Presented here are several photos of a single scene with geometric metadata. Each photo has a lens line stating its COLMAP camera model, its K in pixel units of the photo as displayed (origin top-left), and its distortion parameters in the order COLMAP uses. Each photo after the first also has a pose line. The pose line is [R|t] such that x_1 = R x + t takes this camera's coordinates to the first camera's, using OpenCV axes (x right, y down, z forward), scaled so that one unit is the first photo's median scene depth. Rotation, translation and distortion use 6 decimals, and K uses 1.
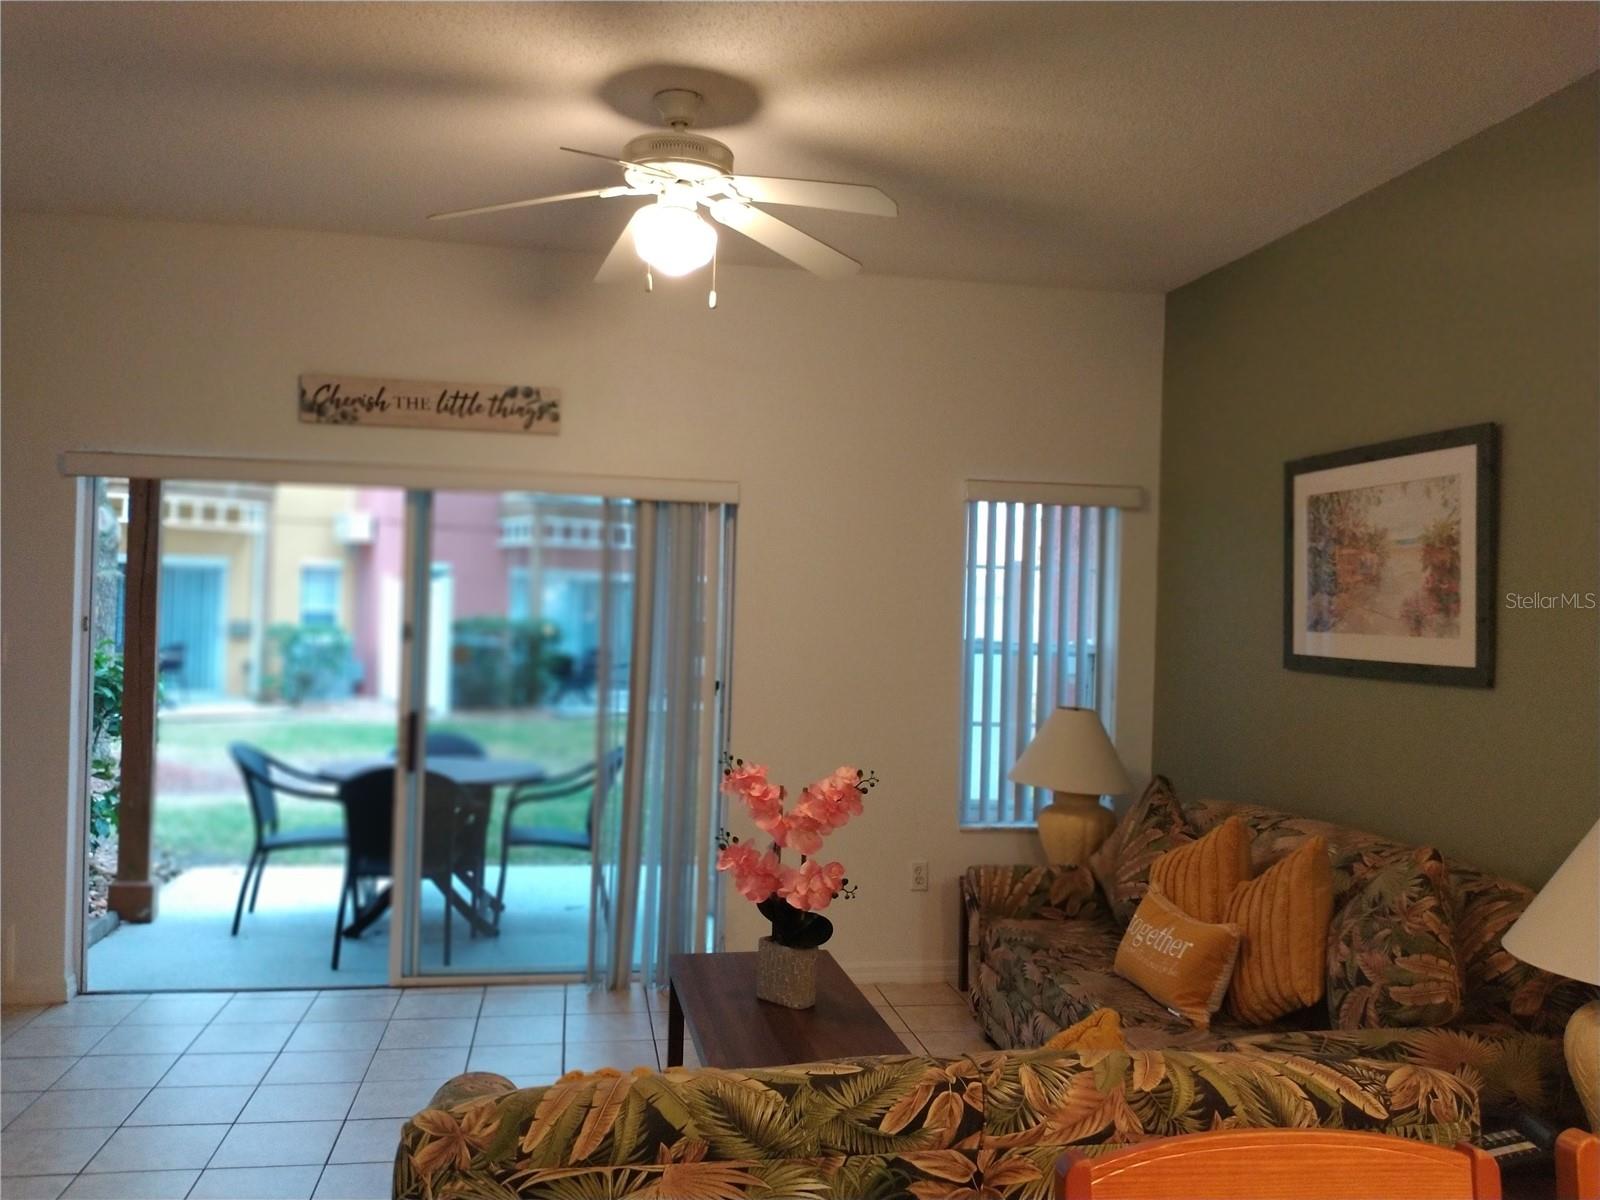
lens RADIAL K [[1285.0, 0, 792.8], [0, 1285.0, 614.6], [0, 0, 1]] dist [0.063342, -0.132464]
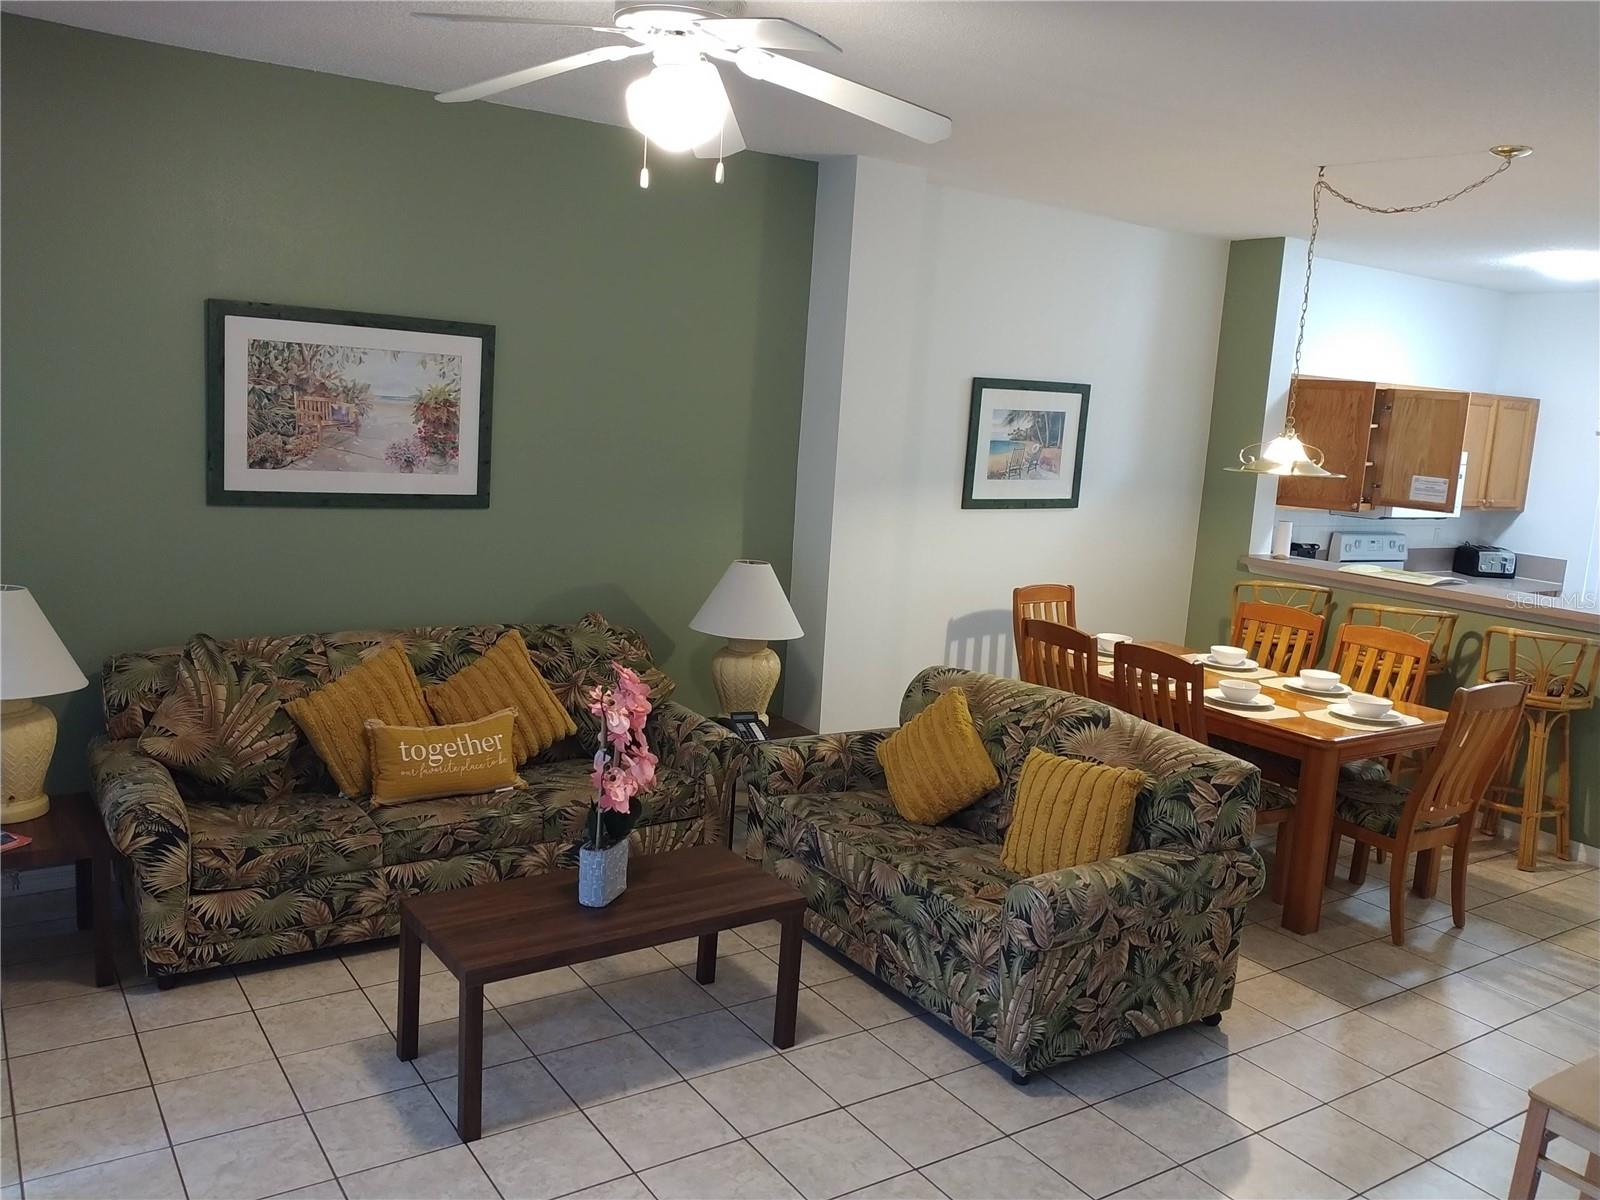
lens RADIAL K [[1285.0, 0, 795.9], [0, 1285.0, 602.7], [0, 0, 1]] dist [0.063342, -0.132464]
pose [[-0.409393, -0.196036, 0.891048, -0.928050], [-0.073829, 0.980559, 0.181808, -0.129086], [-0.909366, 0.008646, -0.415907, 1.264218]]
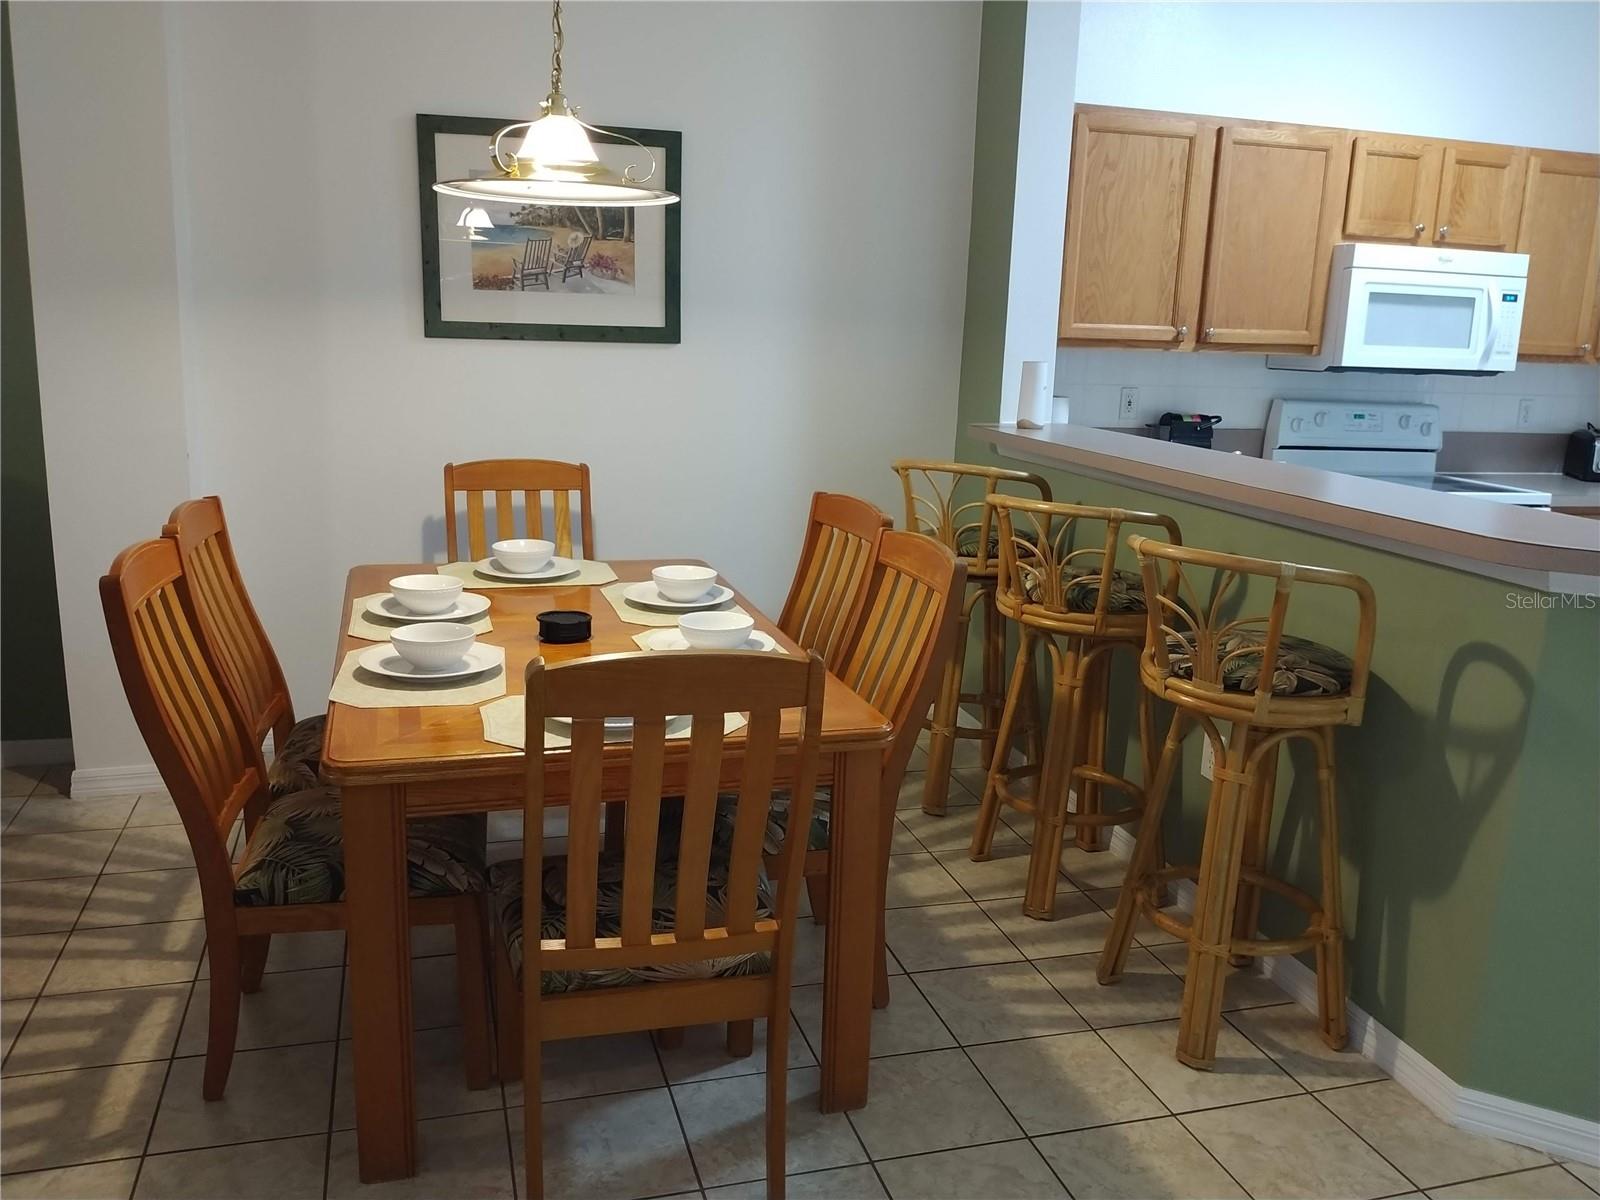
lens RADIAL K [[1285.0, 0, 793.9], [0, 1285.0, 606.8], [0, 0, 1]] dist [0.063342, -0.132464]
pose [[-0.120181, -0.250623, 0.960596, -0.555675], [-0.038413, 0.968059, 0.247764, -0.008512], [-0.992009, -0.007122, -0.125969, 0.096151]]
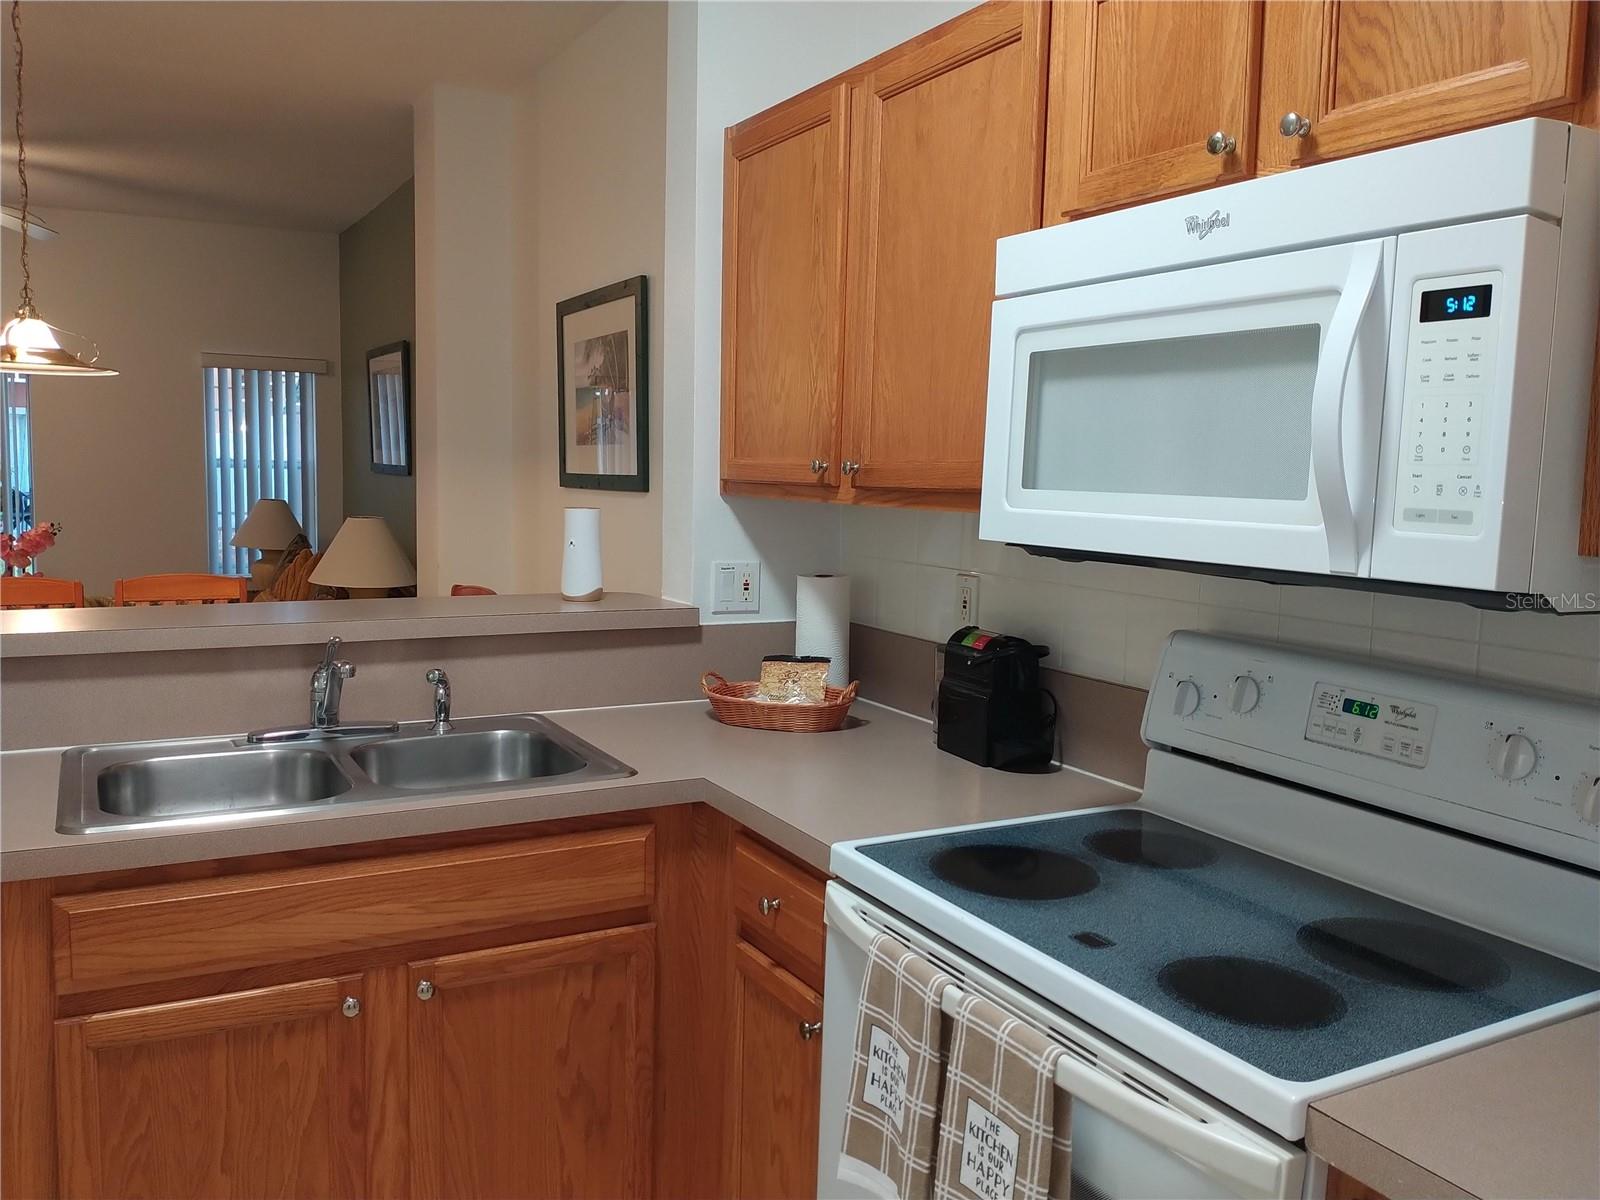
lens RADIAL K [[1285.0, 0, 800.8], [0, 1285.0, 611.9], [0, 0, 1]] dist [0.063342, -0.132464]
pose [[0.943995, -0.042456, 0.327217, 0.435865], [0.002542, 0.992594, 0.121454, 0.023449], [-0.329950, -0.113820, 0.937112, -1.070481]]
